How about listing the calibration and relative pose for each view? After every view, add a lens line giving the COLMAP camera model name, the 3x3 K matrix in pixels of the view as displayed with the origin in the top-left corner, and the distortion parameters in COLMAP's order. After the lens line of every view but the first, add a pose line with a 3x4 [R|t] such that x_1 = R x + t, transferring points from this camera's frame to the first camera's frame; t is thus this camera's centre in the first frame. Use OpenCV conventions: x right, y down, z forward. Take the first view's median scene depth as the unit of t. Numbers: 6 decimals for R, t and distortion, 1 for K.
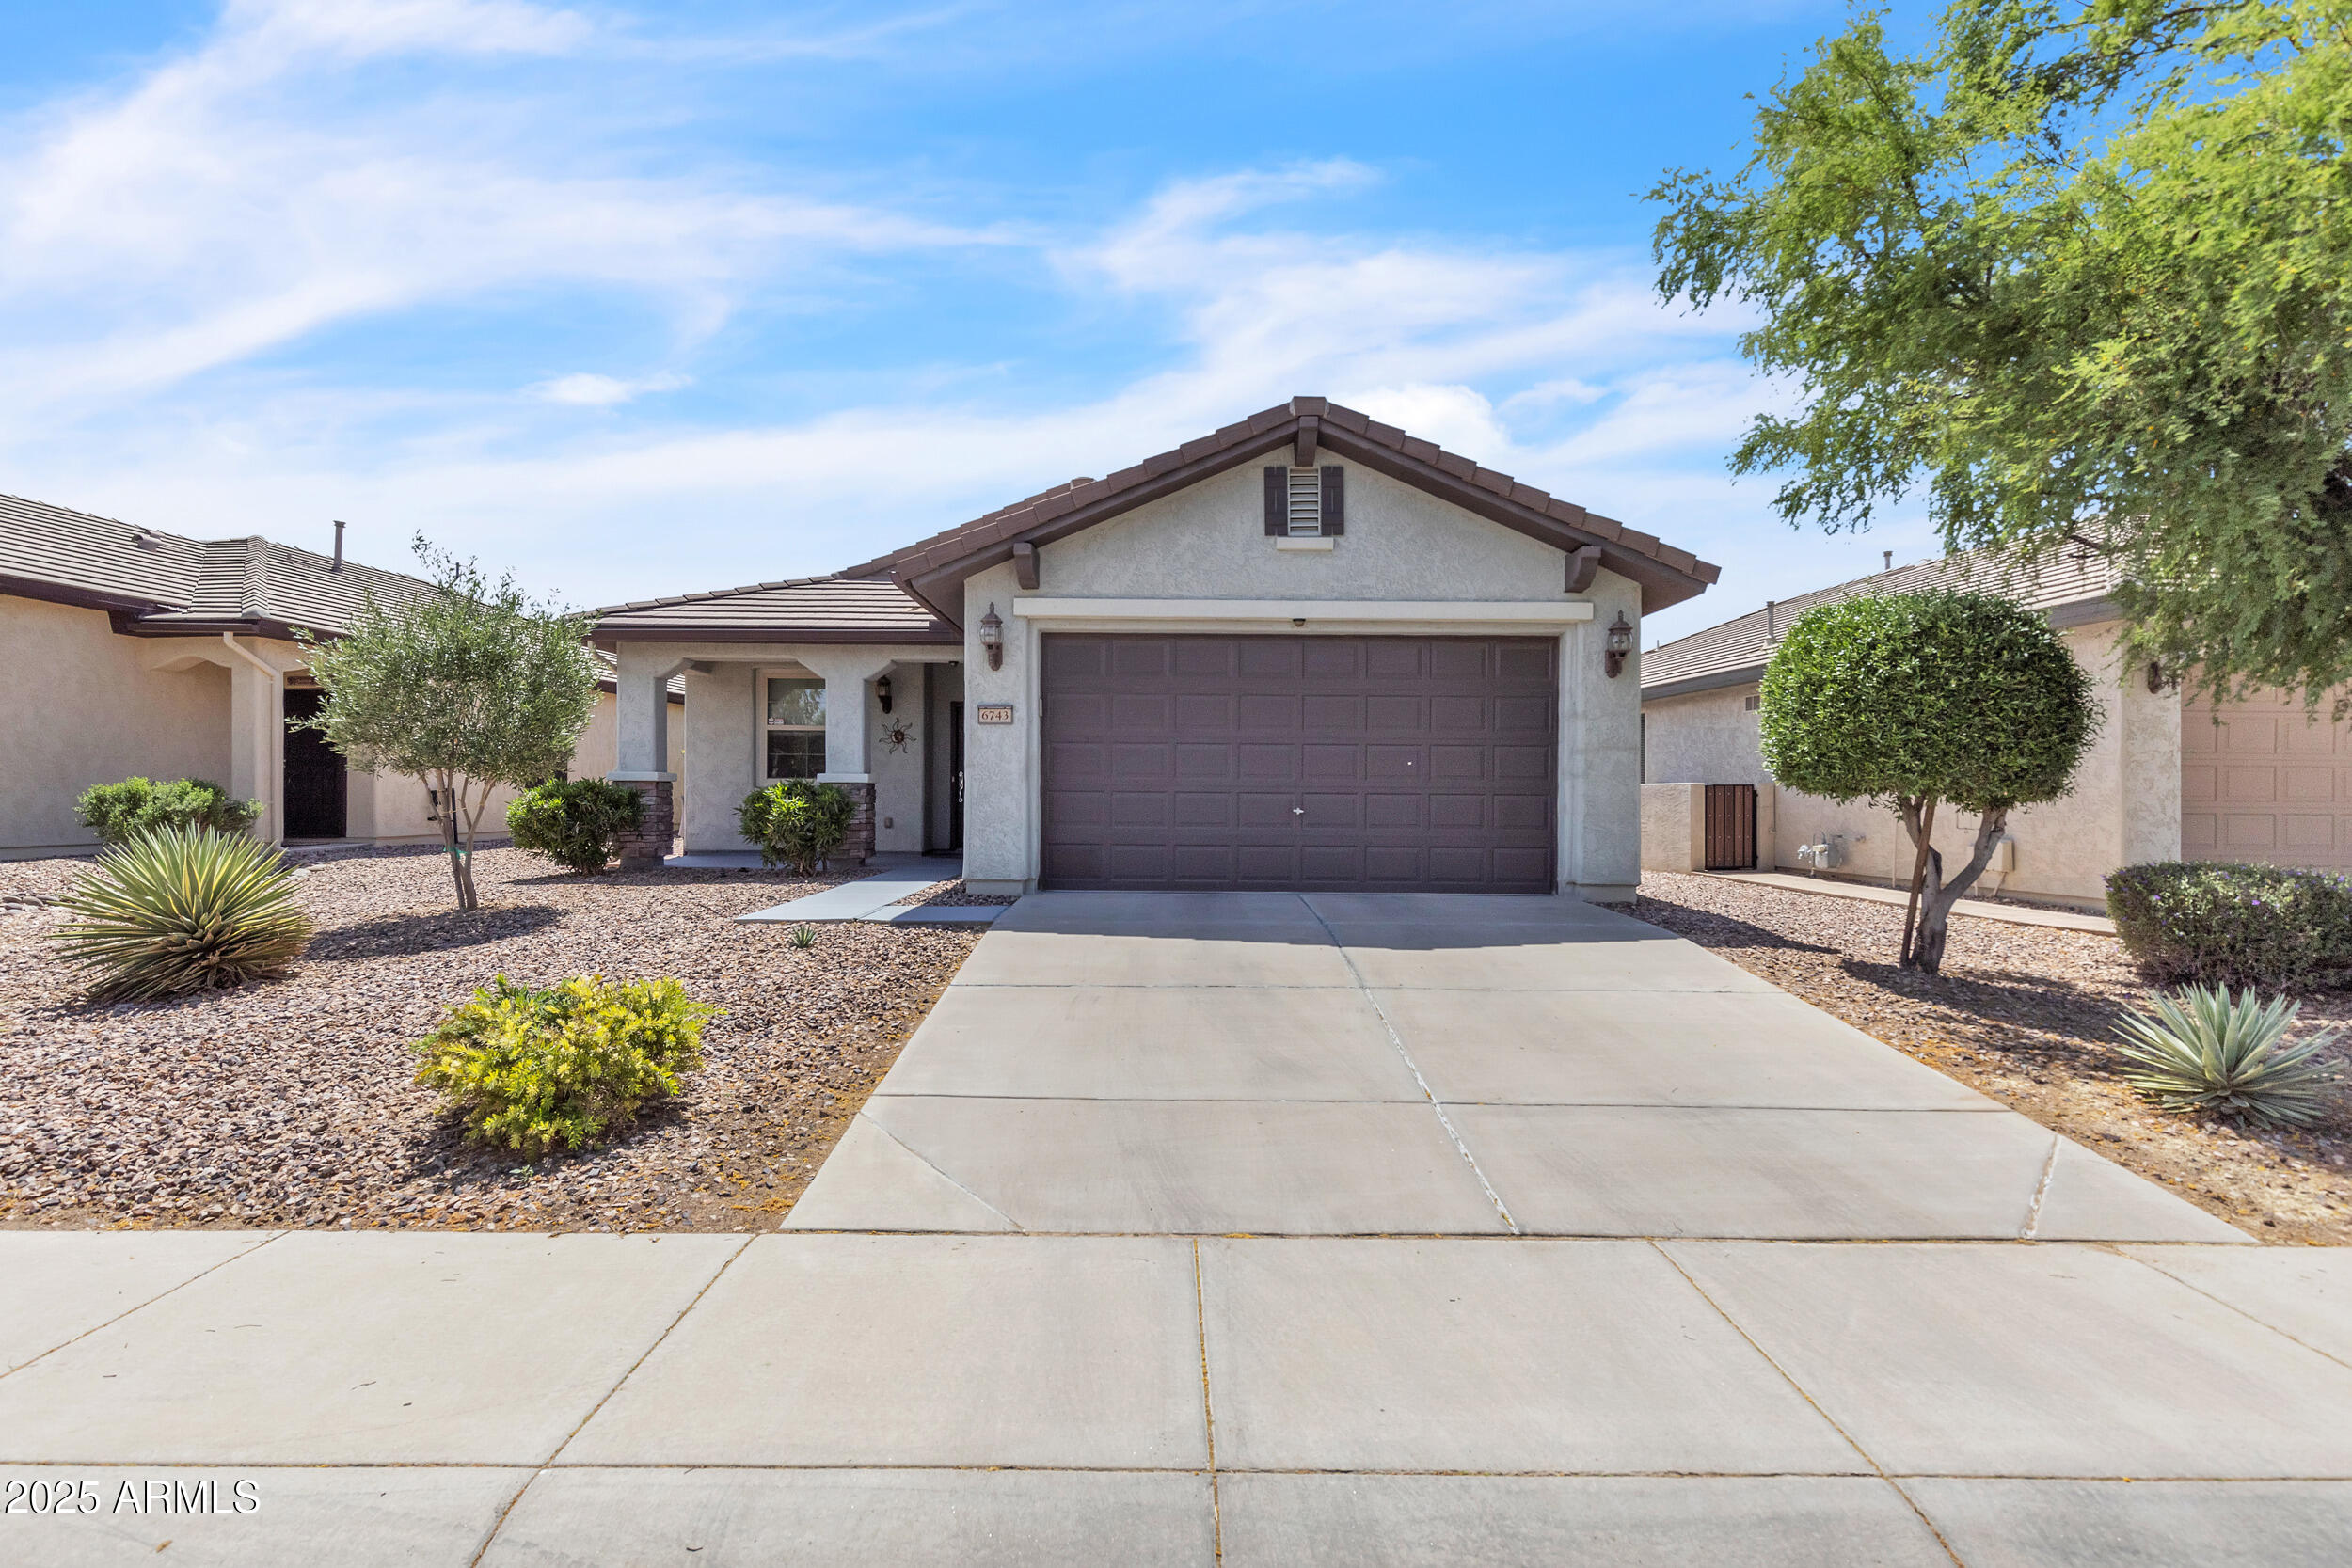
lens RADIAL K [[1088.3, 0, 1169.8], [0, 1088.3, 768.5], [0, 0, 1]] dist [0.002884, -0.000096]
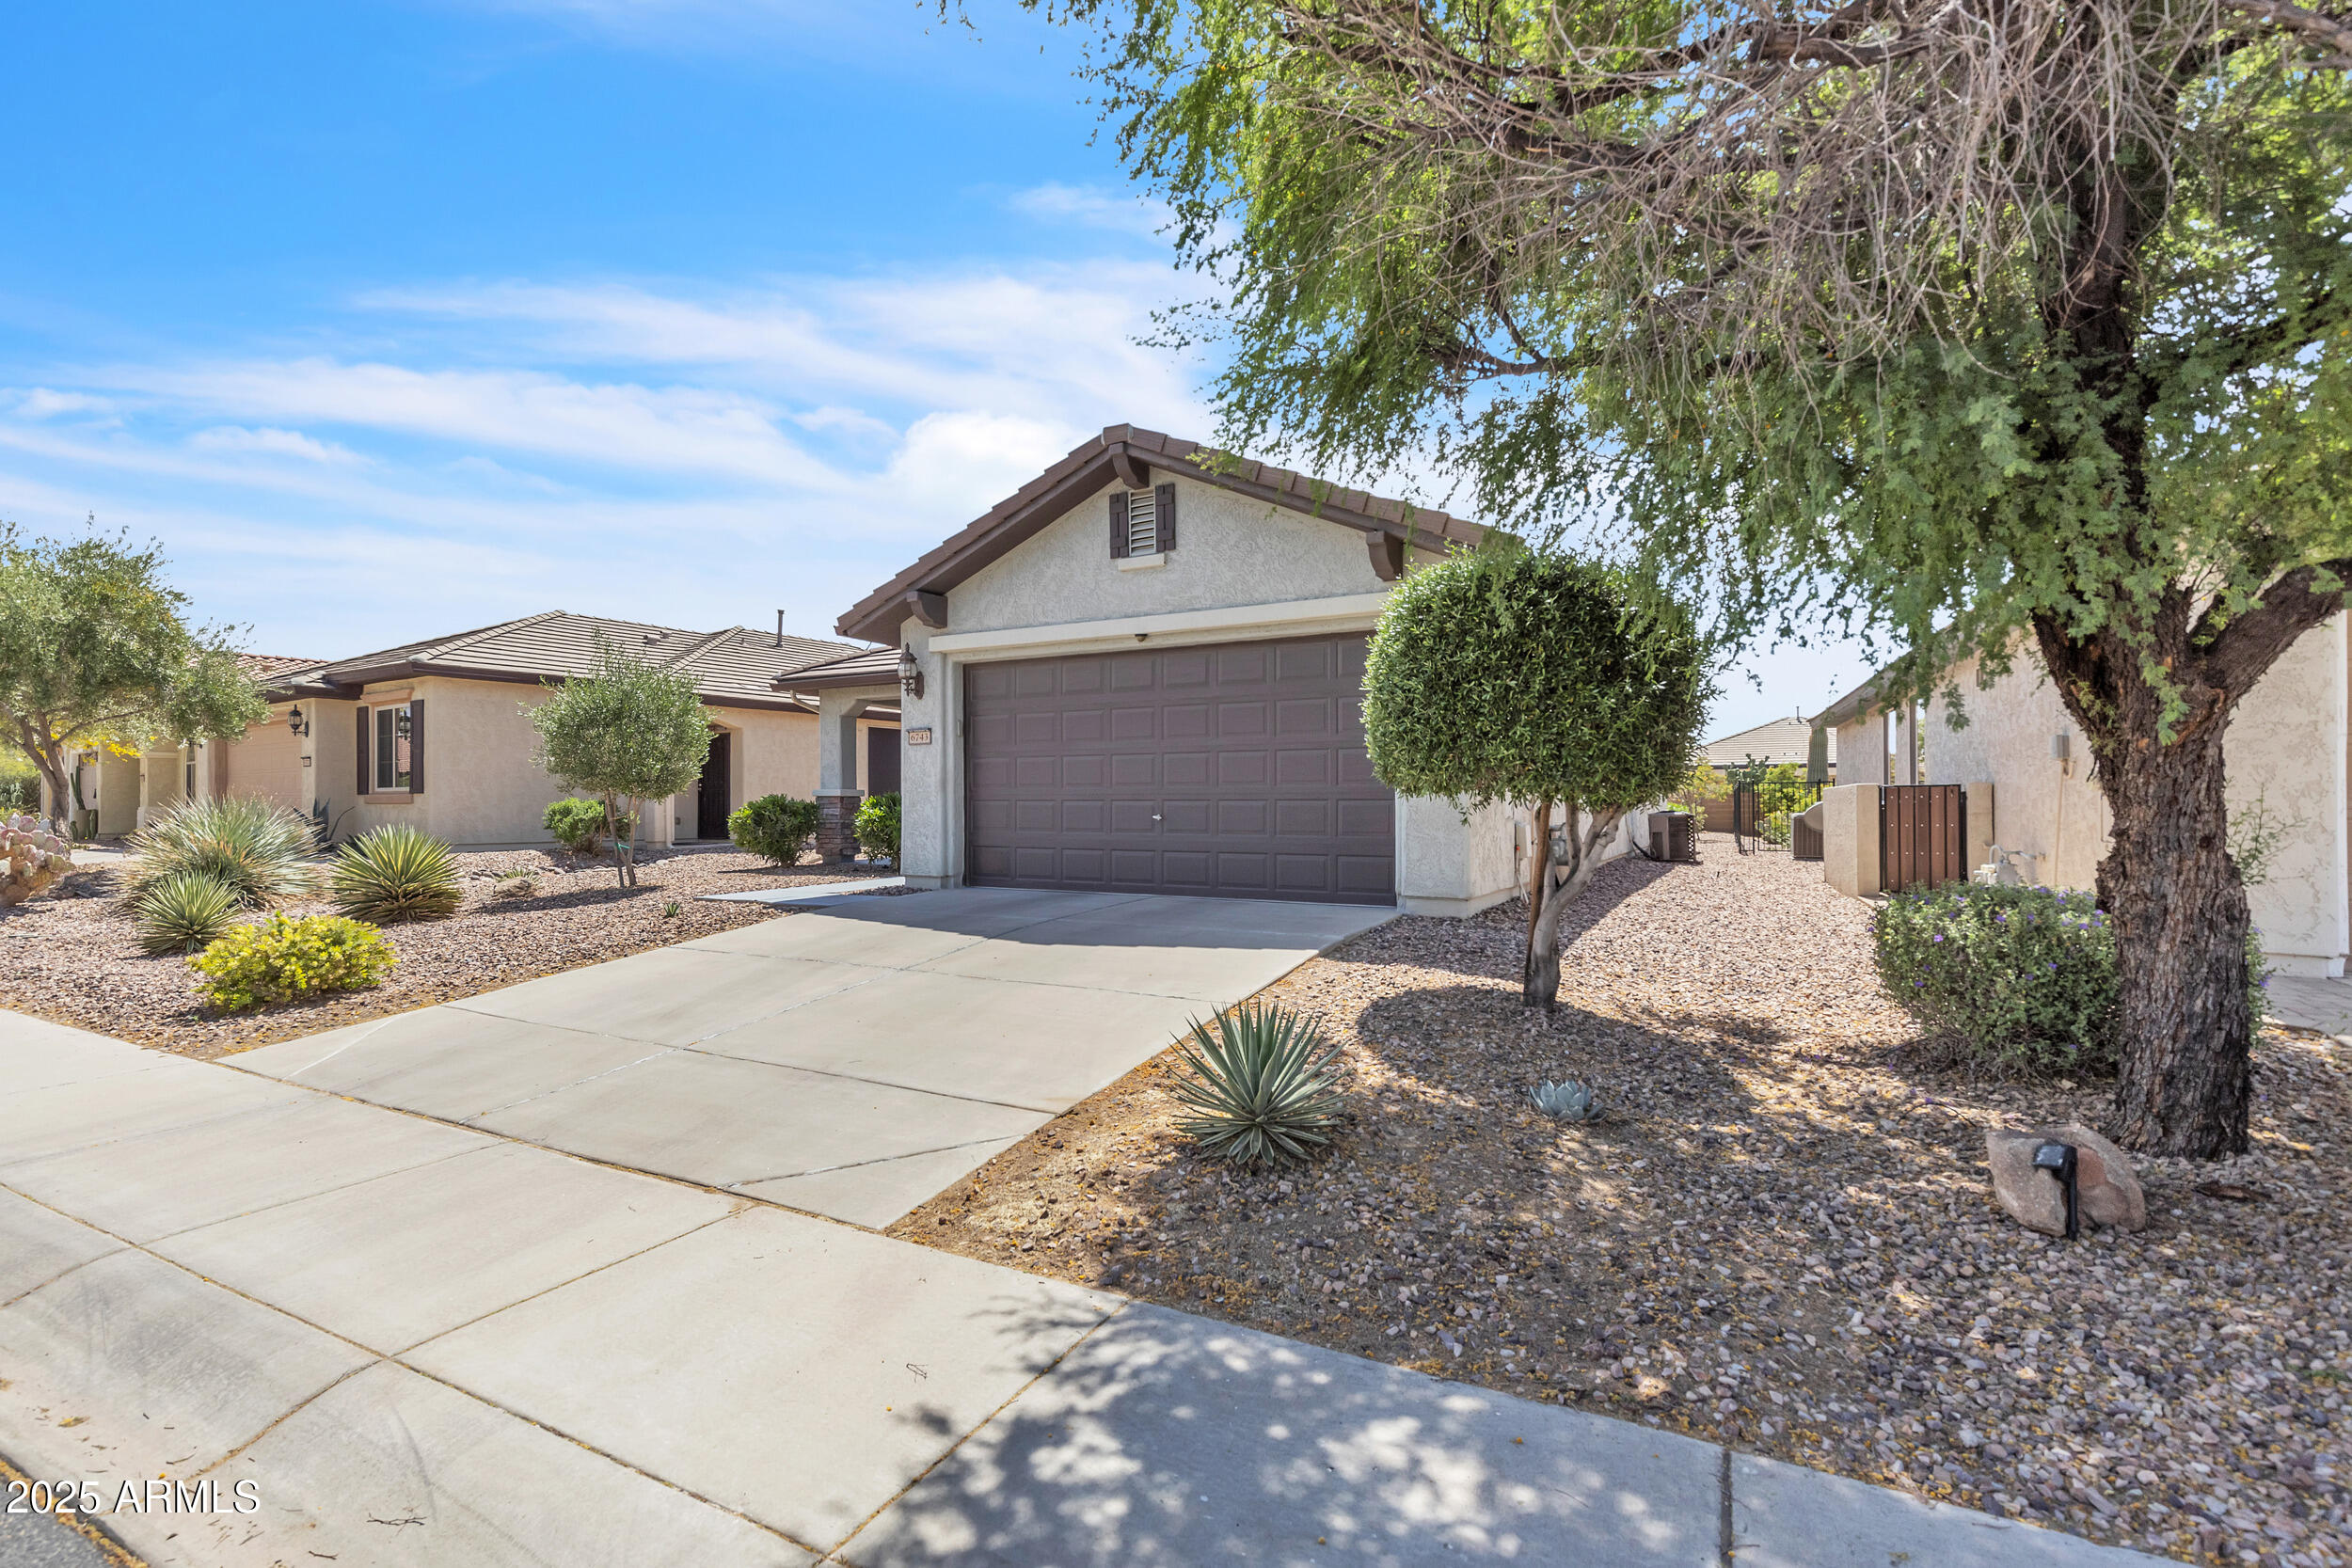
lens RADIAL K [[1088.3, 0, 1182.9], [0, 1088.3, 790.5], [0, 0, 1]] dist [0.002884, -0.000096]
pose [[0.873898, -0.013827, -0.485913, 0.663650], [0.017264, 0.999848, 0.002597, 0.011303], [0.485803, -0.010658, 0.874003, 0.099391]]
